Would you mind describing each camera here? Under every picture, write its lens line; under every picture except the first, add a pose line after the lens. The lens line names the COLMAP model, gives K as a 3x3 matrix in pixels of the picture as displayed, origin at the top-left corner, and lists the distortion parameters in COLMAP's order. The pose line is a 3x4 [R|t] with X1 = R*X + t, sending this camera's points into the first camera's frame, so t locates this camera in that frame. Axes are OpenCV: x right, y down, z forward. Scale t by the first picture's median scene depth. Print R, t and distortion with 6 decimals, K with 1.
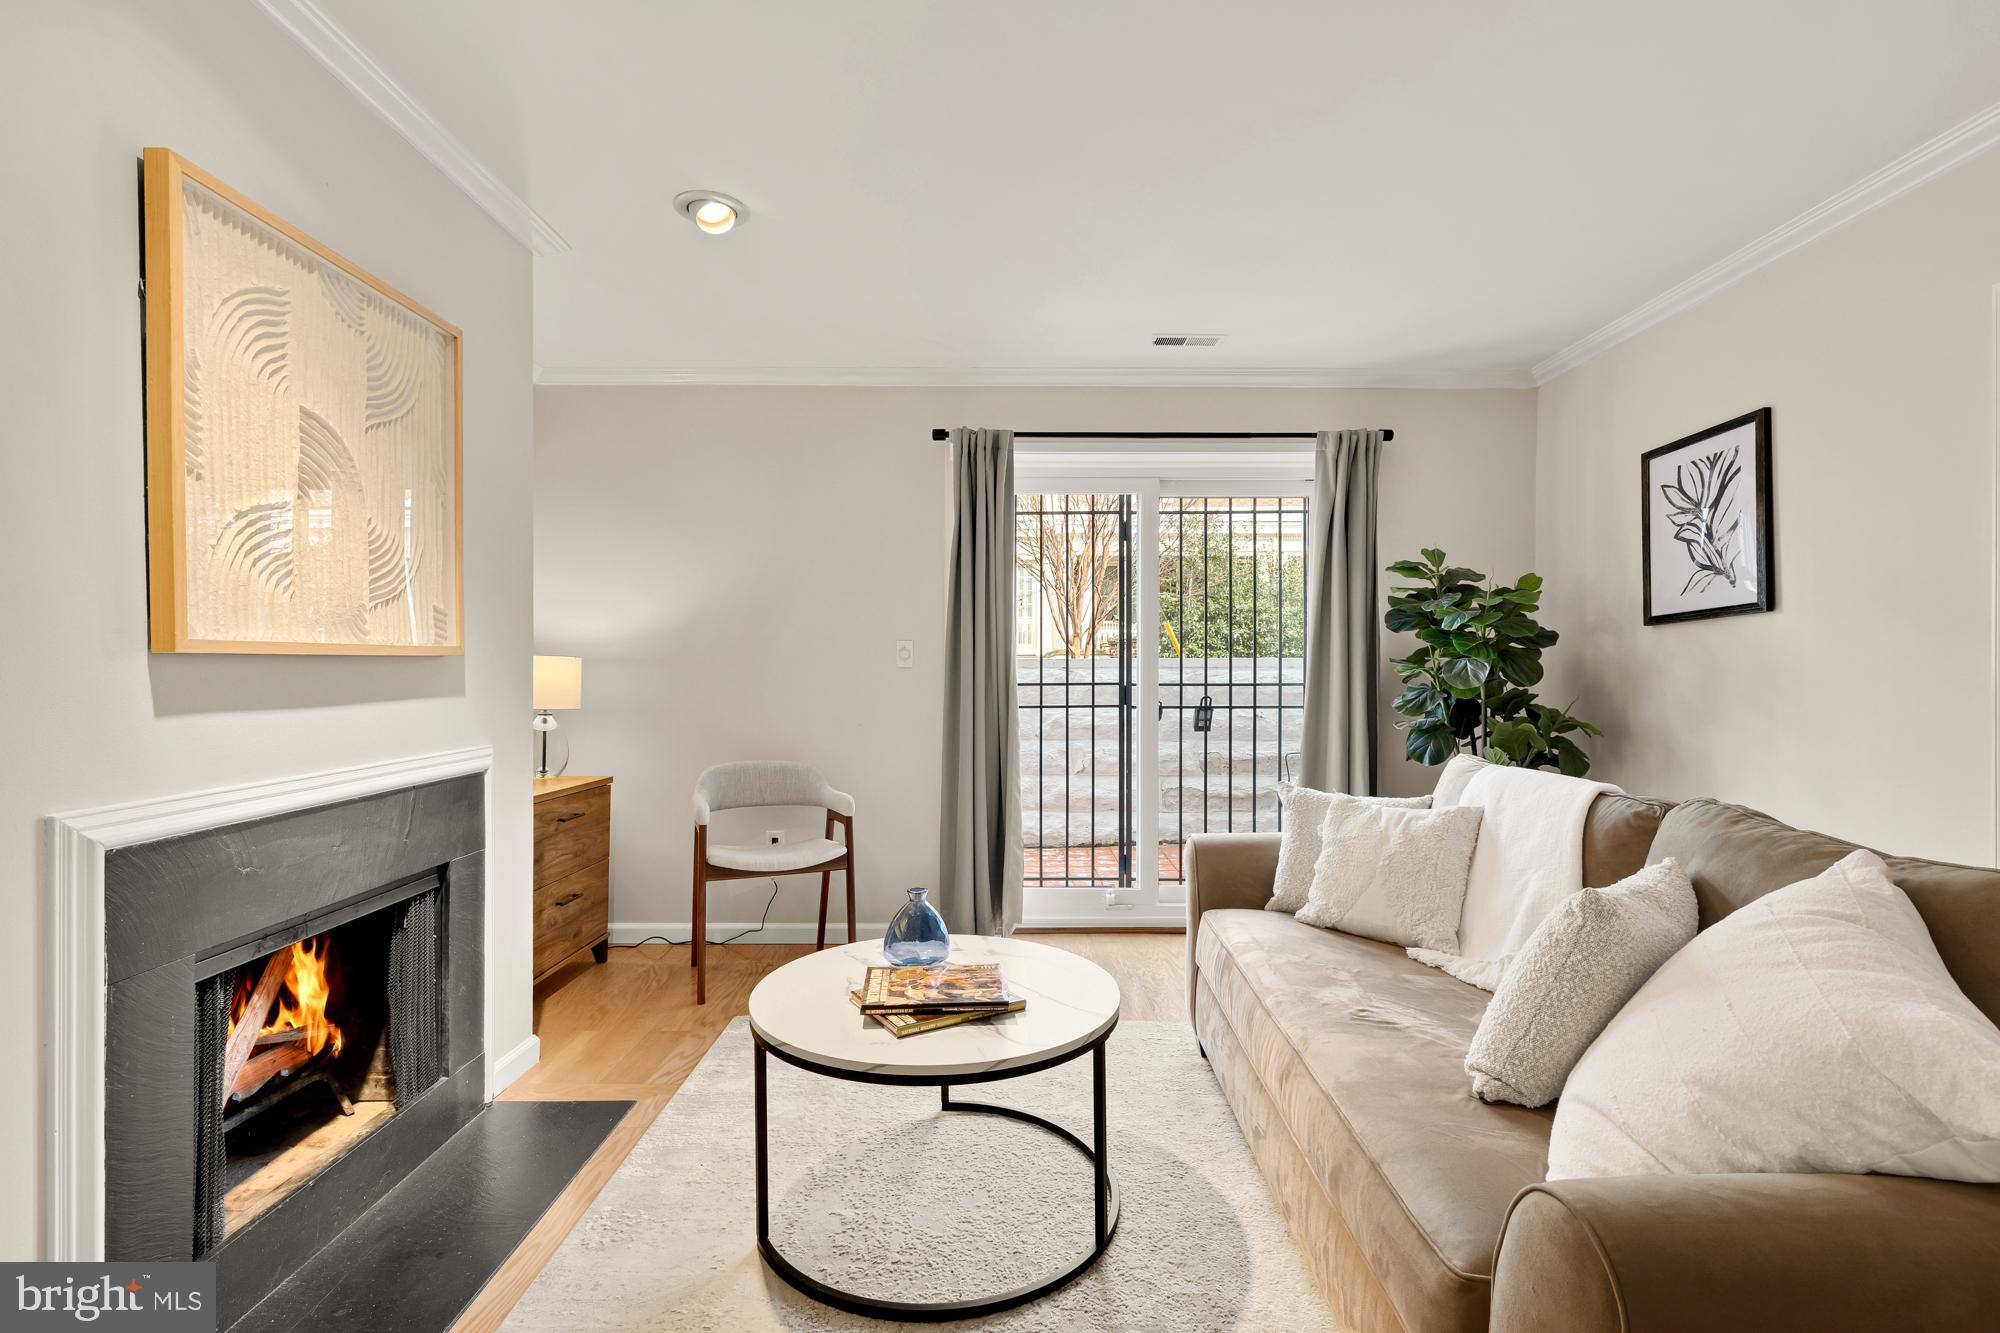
lens RADIAL K [[903.0, 0, 1000.0], [0, 903.0, 666.5], [0, 0, 1]] dist [0.000806, -0.000261]
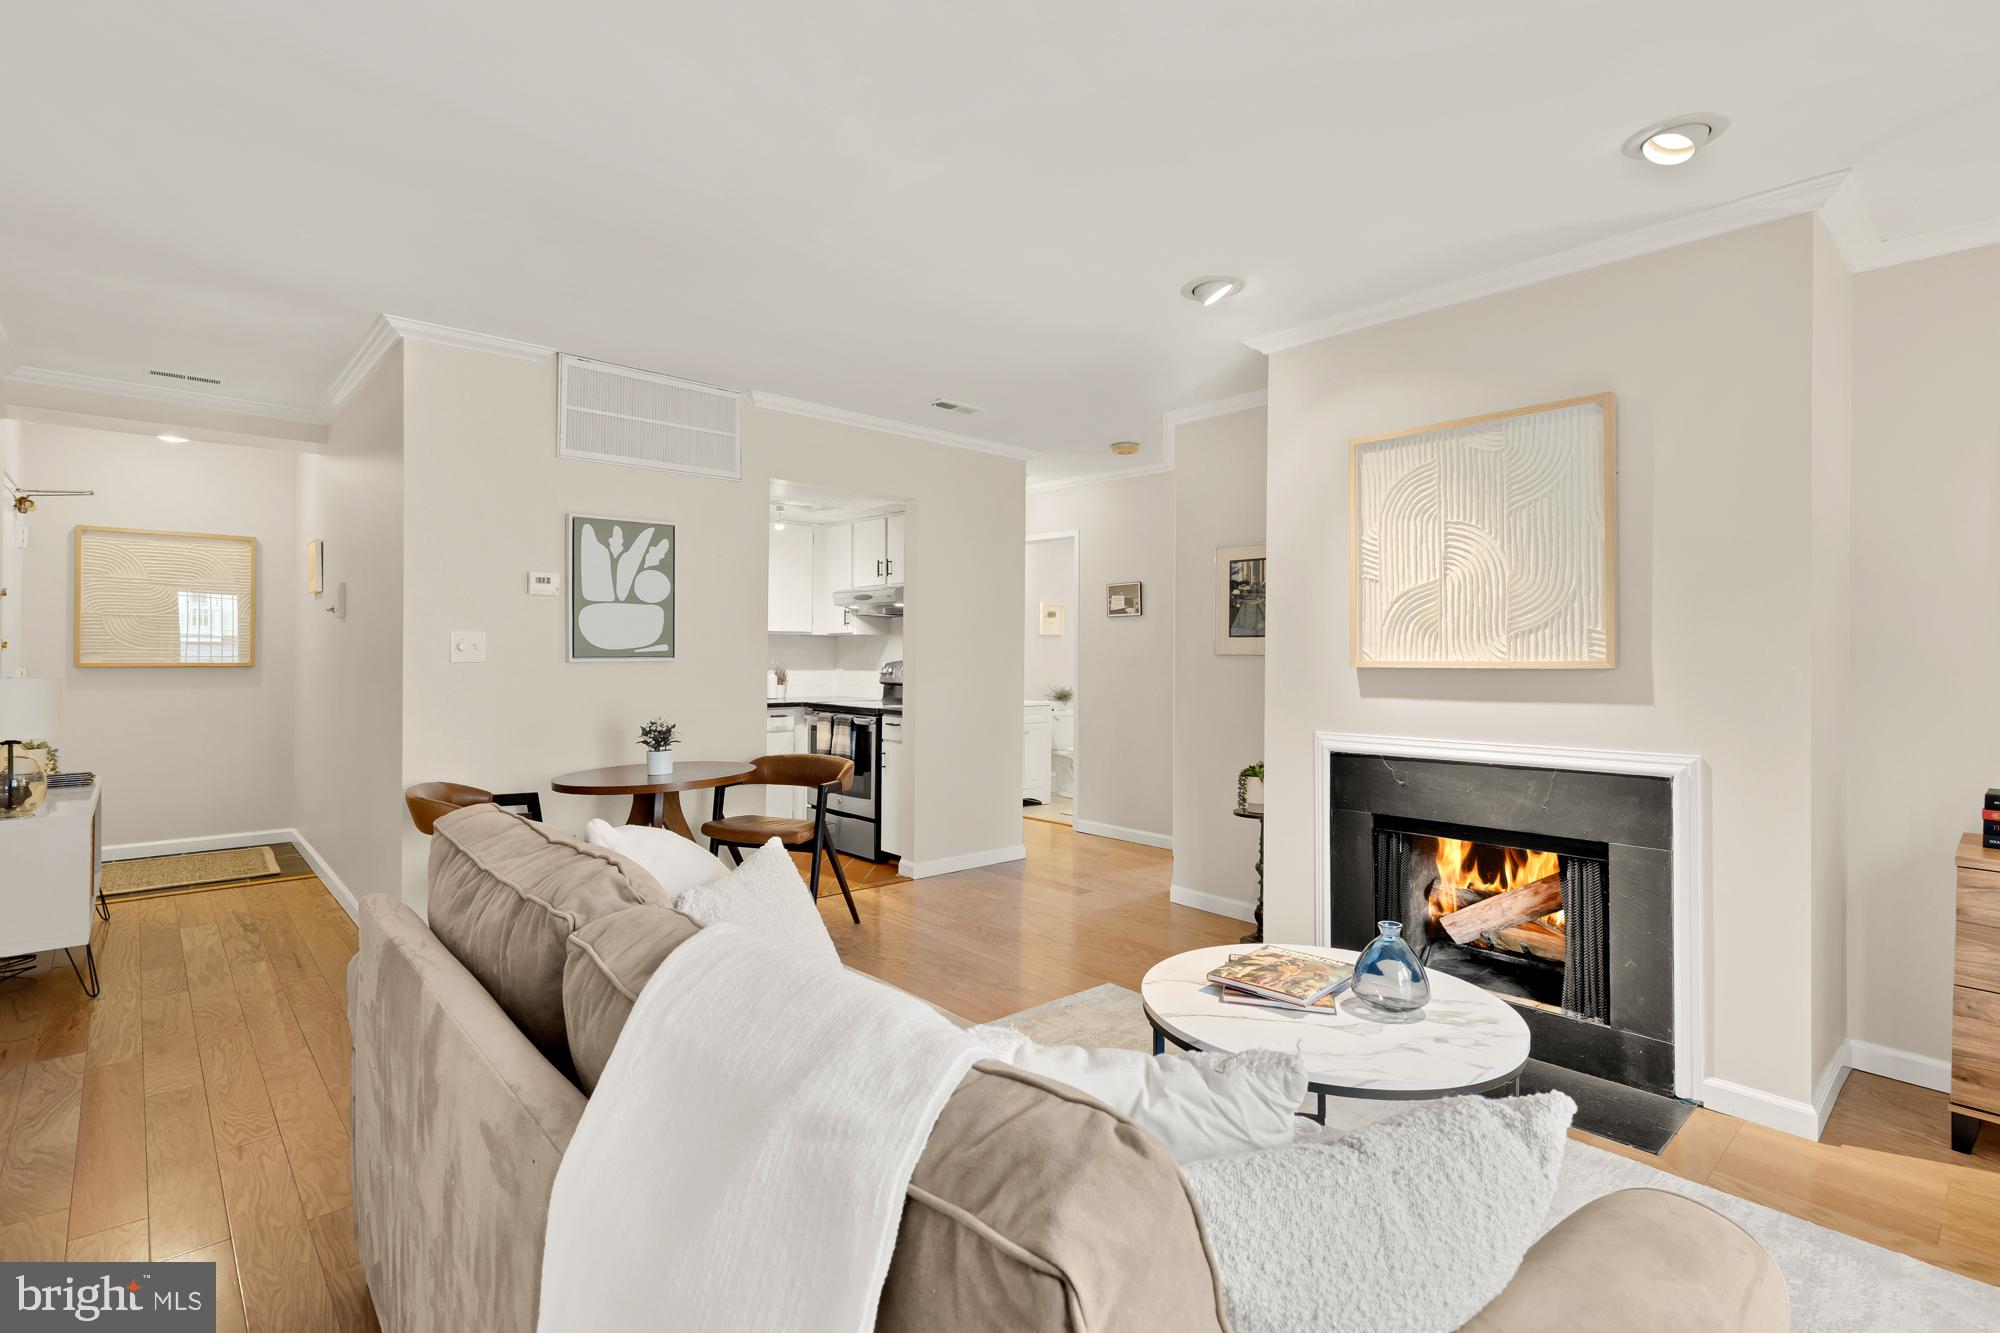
lens RADIAL K [[966.5, 0, 991.3], [0, 966.5, 646.0], [0, 0, 1]] dist [-0.000331, -0.000020]
pose [[-0.738680, -0.013800, -0.673915, 0.569955], [-0.006701, 0.999891, -0.013130, -0.013697], [0.674023, -0.005183, -0.738692, 0.942423]]
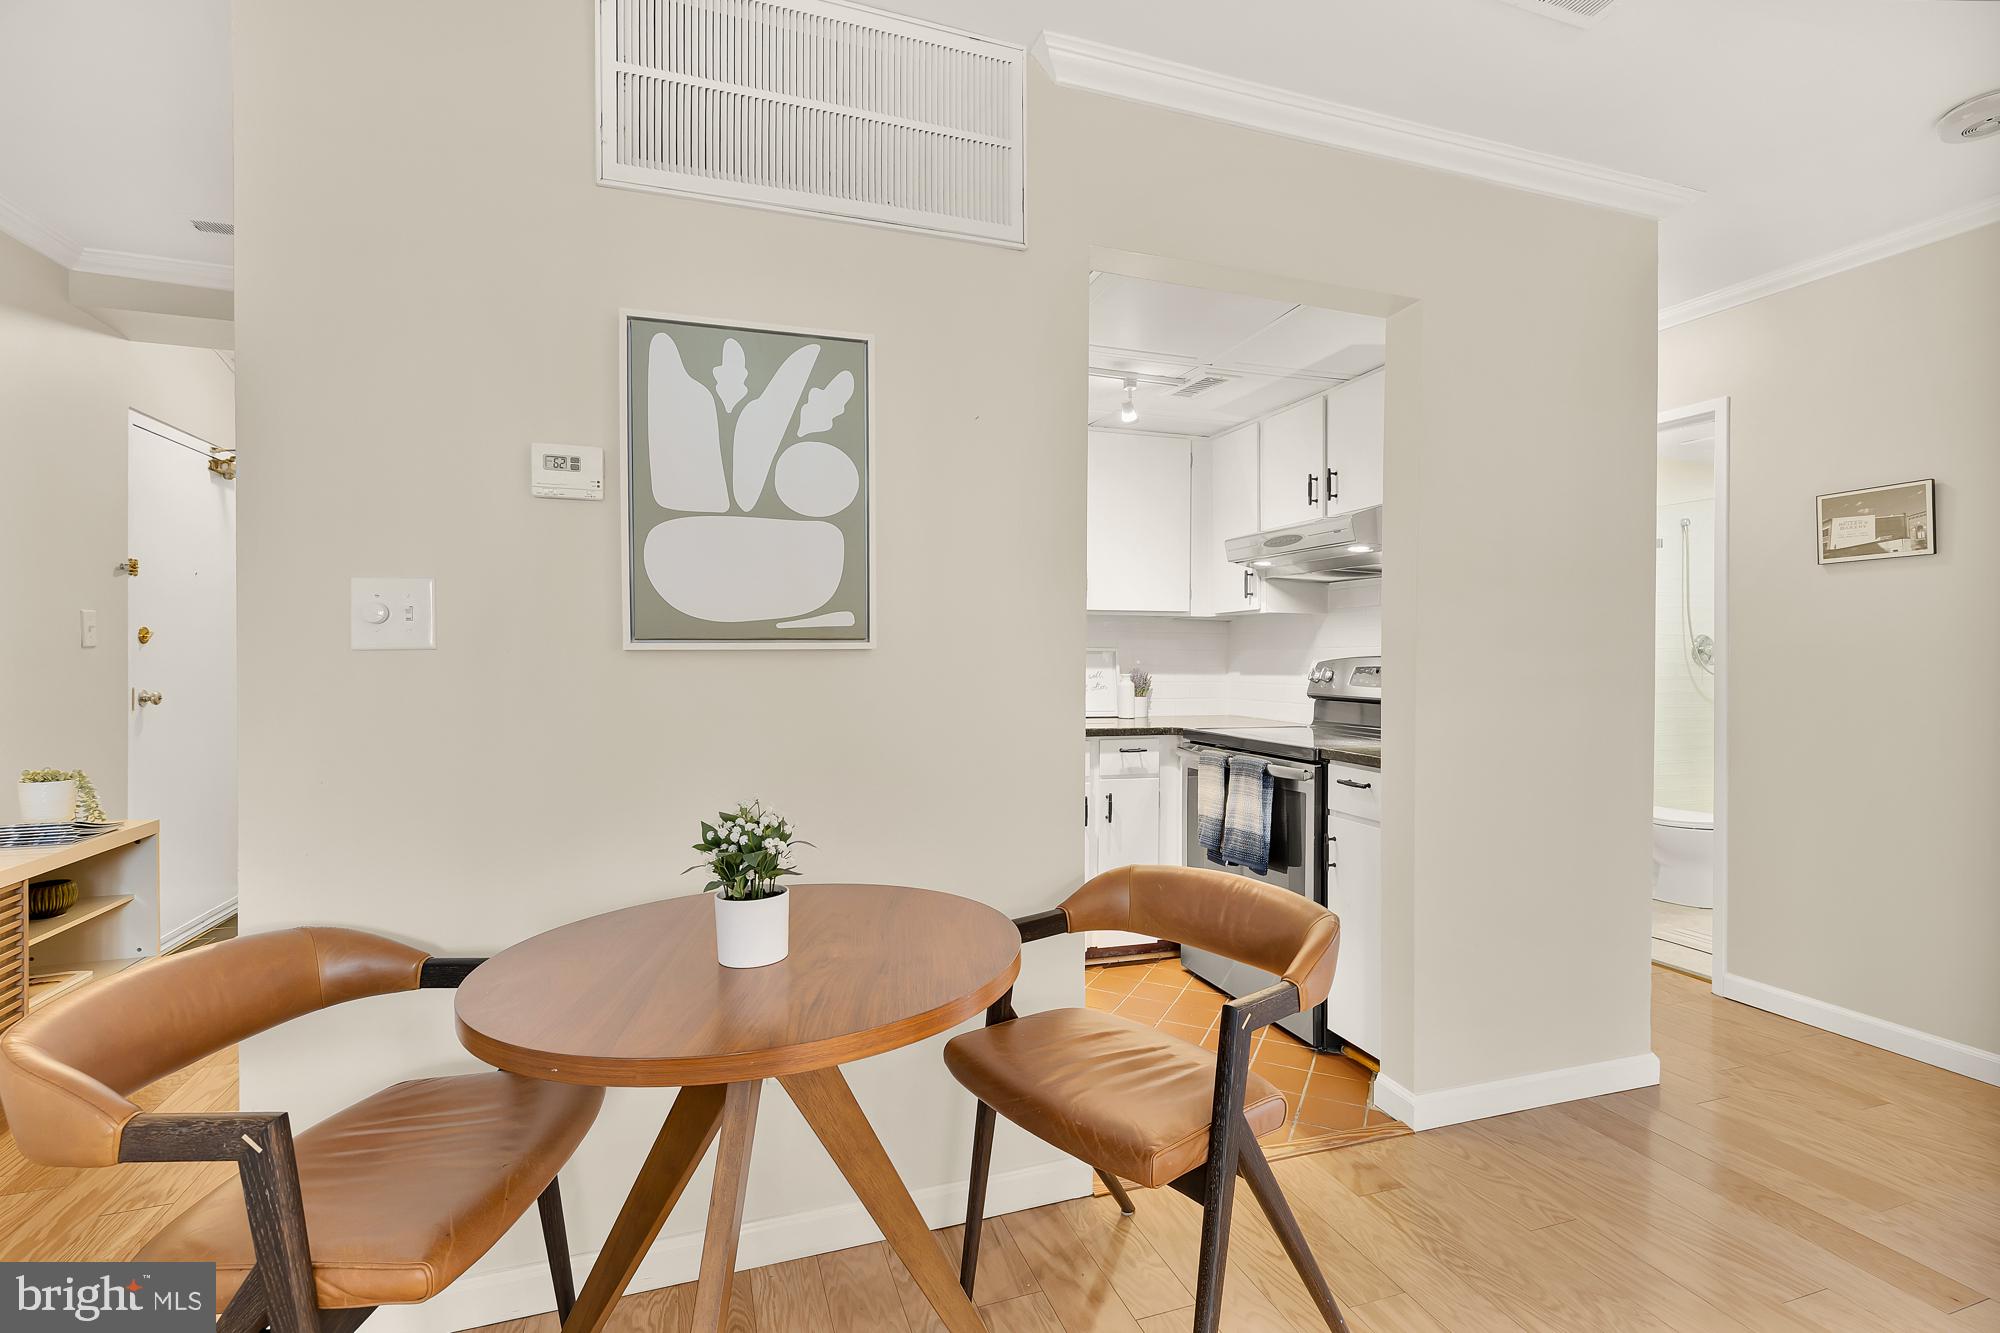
lens RADIAL K [[913.3, 0, 982.3], [0, 913.3, 663.6], [0, 0, 1]] dist [0.004537, -0.000522]
pose [[-0.946827, -0.005850, -0.321690, 0.125306], [-0.006619, 0.999977, 0.001297, -0.000571], [0.321675, 0.003357, -0.946844, 0.238755]]
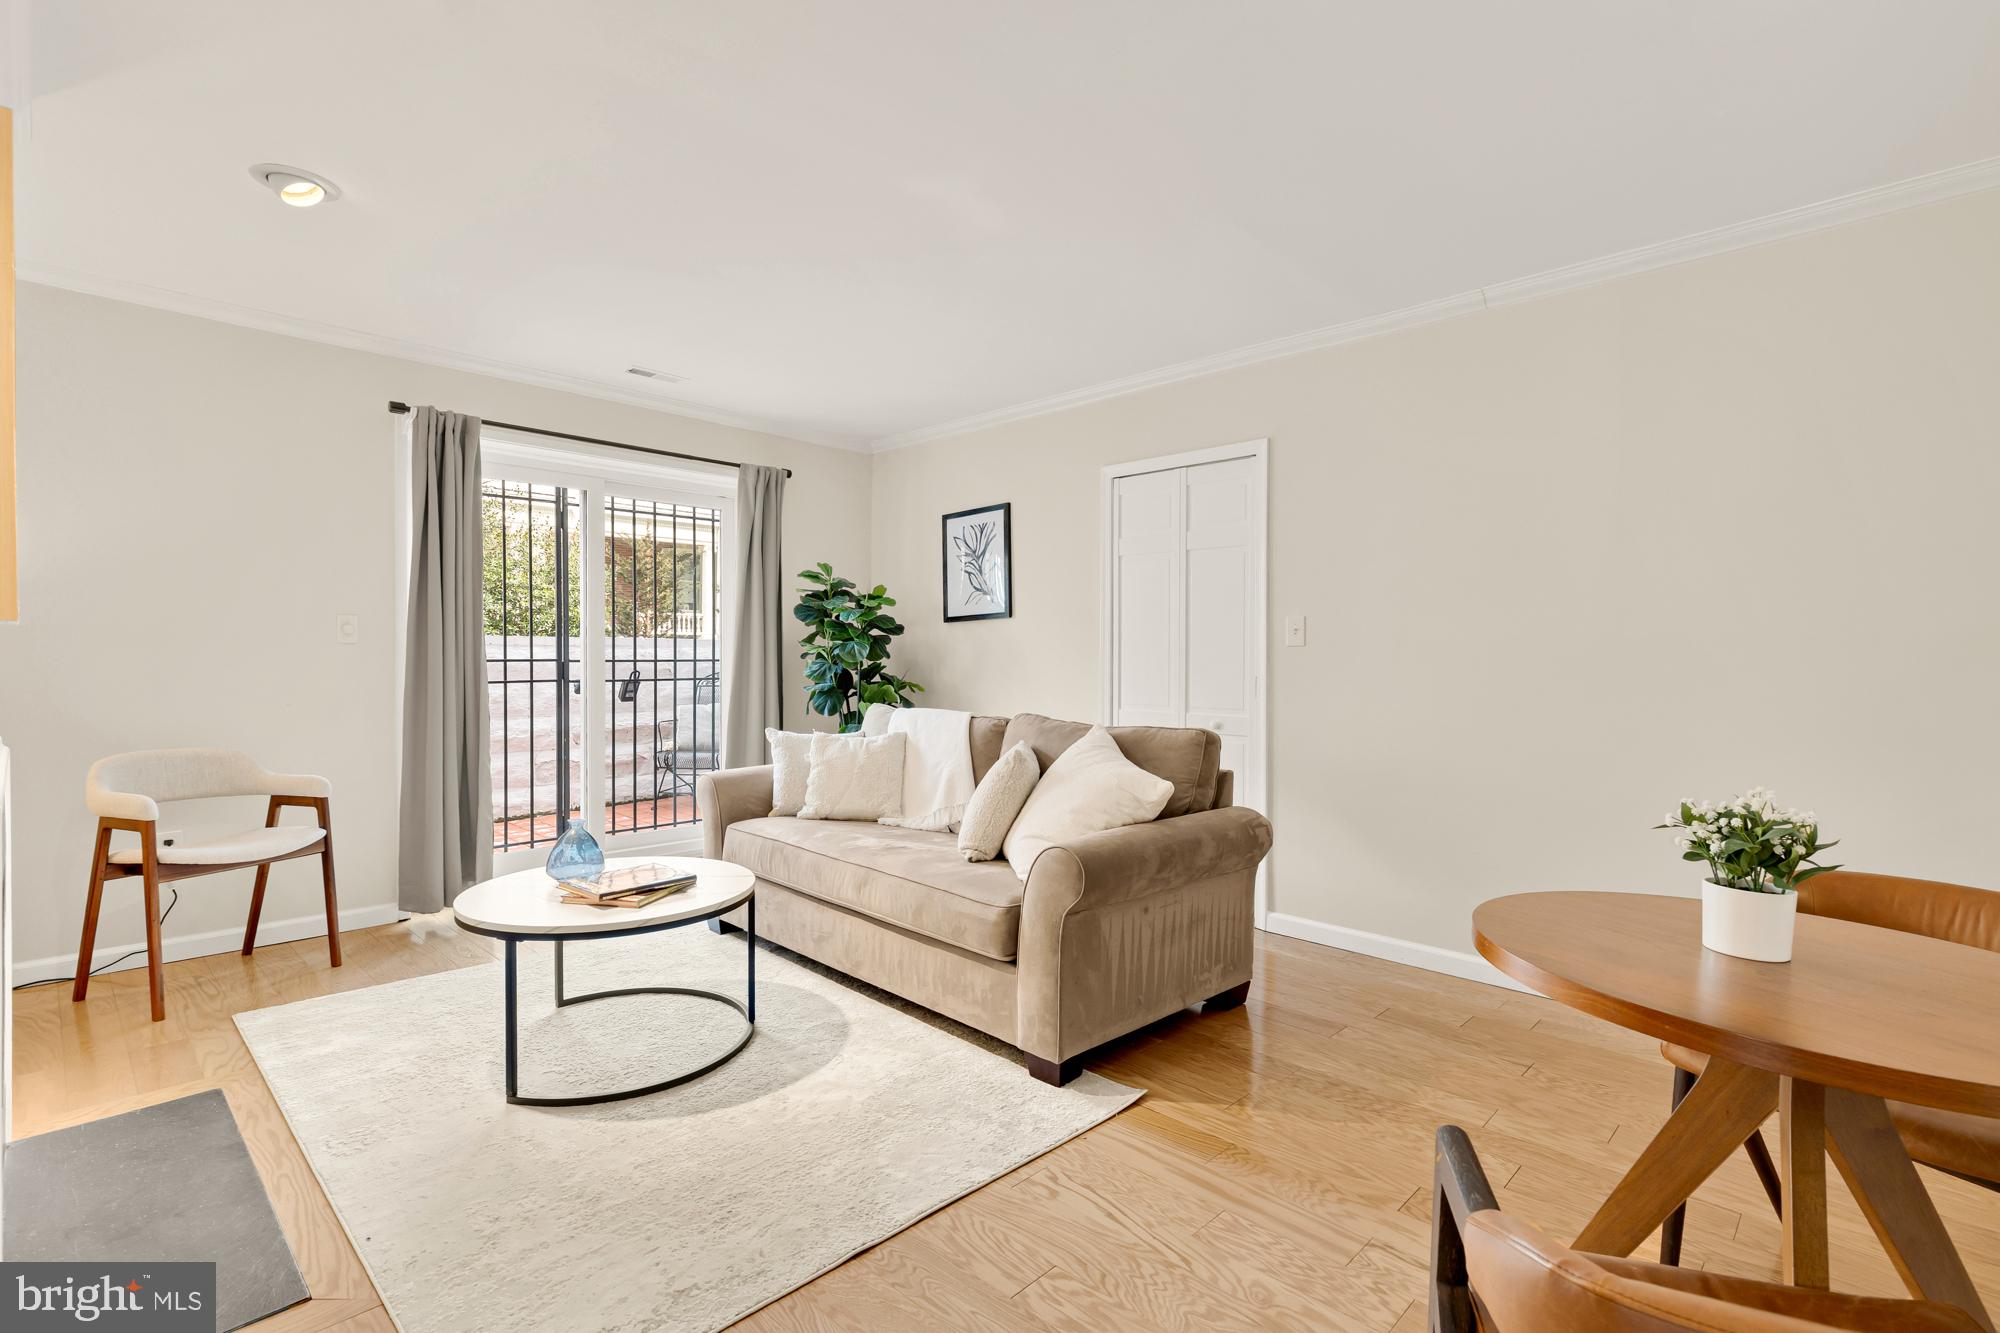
lens RADIAL K [[918.3, 0, 992.7], [0, 918.3, 665.4], [0, 0, 1]] dist [0.000102, -0.000005]
pose [[0.698446, -0.005569, 0.715641, -0.389427], [-0.009549, 0.999808, 0.017099, 0.001838], [-0.715599, -0.018777, 0.698259, -0.201089]]
